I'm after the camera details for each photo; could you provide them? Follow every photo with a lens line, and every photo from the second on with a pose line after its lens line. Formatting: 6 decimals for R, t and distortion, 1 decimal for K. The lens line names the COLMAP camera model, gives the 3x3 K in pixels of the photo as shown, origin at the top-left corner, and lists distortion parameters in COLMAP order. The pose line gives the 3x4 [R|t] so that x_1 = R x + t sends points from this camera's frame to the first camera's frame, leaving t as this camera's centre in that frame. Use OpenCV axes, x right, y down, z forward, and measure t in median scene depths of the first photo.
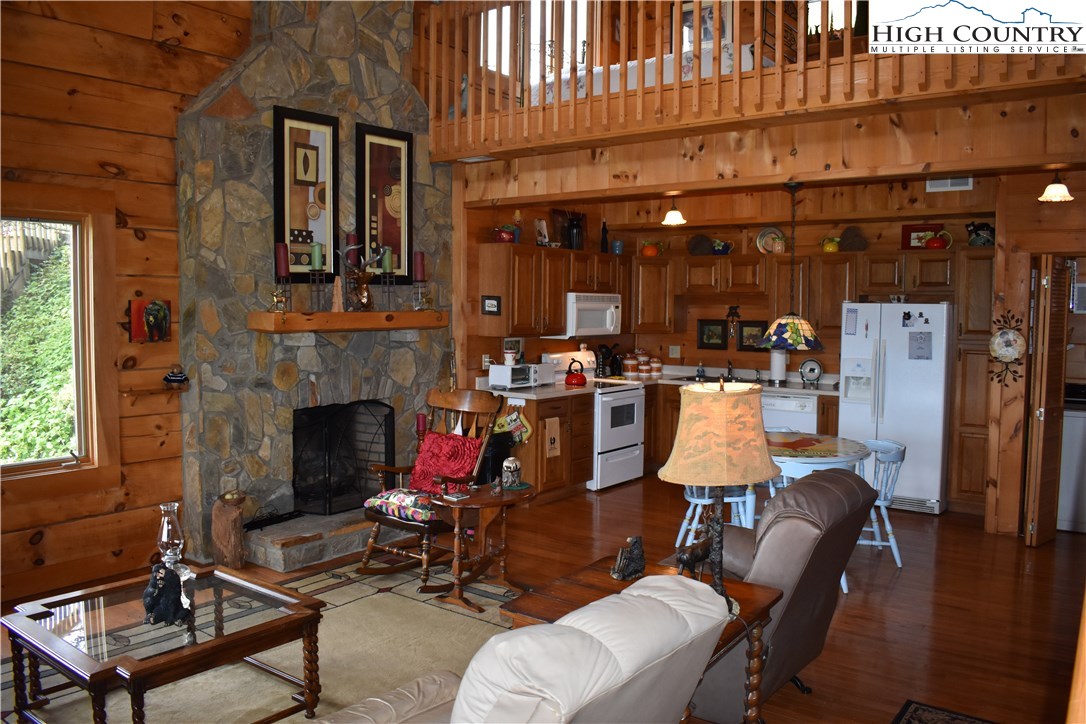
lens RADIAL K [[839.0, 0, 543.7], [0, 839.0, 357.3], [0, 0, 1]] dist [-0.086859, 0.005246]
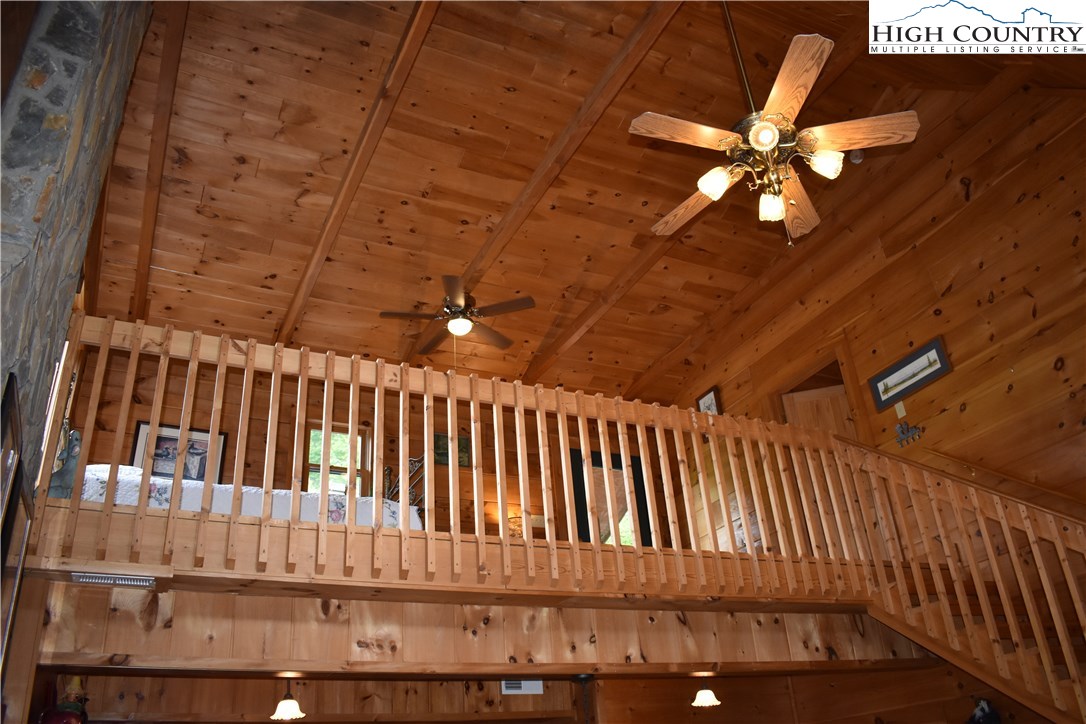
lens RADIAL K [[856.8, 0, 544.3], [0, 856.8, 357.1], [0, 0, 1]] dist [-0.094474, 0.016208]
pose [[0.449608, 0.387663, 0.804717, -0.506958], [0.128879, 0.863329, -0.487906, -0.060601], [-0.883879, 0.323078, 0.338198, 0.553537]]
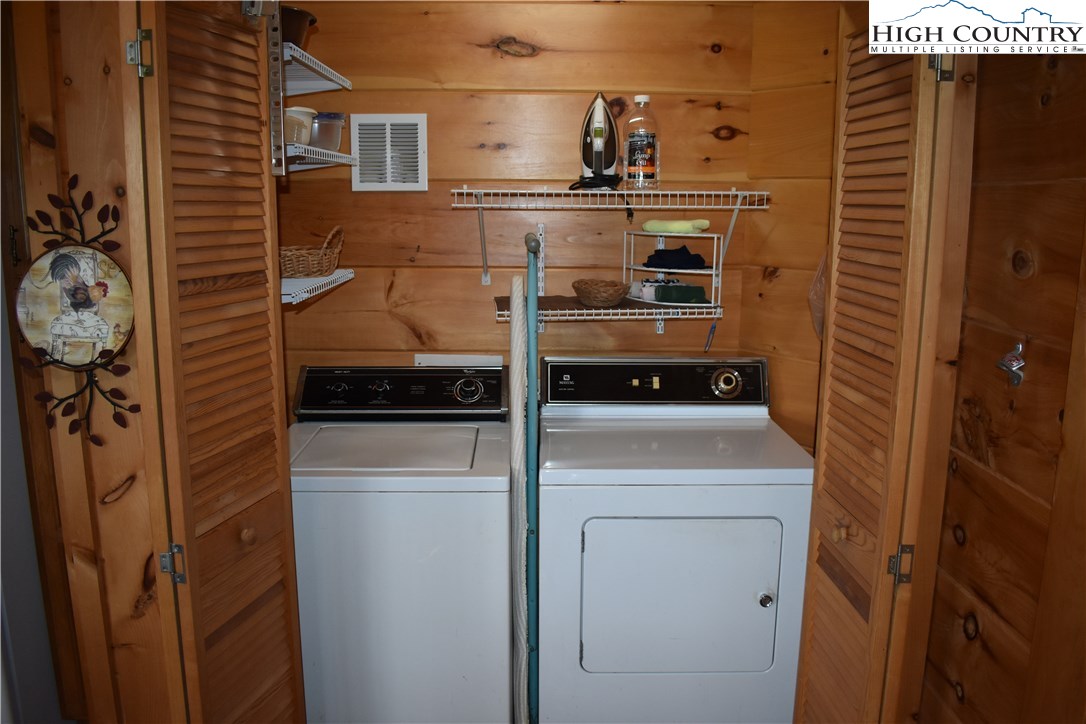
lens RADIAL K [[839.0, 0, 543.7], [0, 839.0, 357.3], [0, 0, 1]] dist [-0.086859, 0.005246]
pose [[0.780324, -0.116646, 0.614400, 0.515748], [0.038233, 0.989511, 0.139305, -0.029284], [-0.624205, -0.085213, 0.776599, 0.676454]]
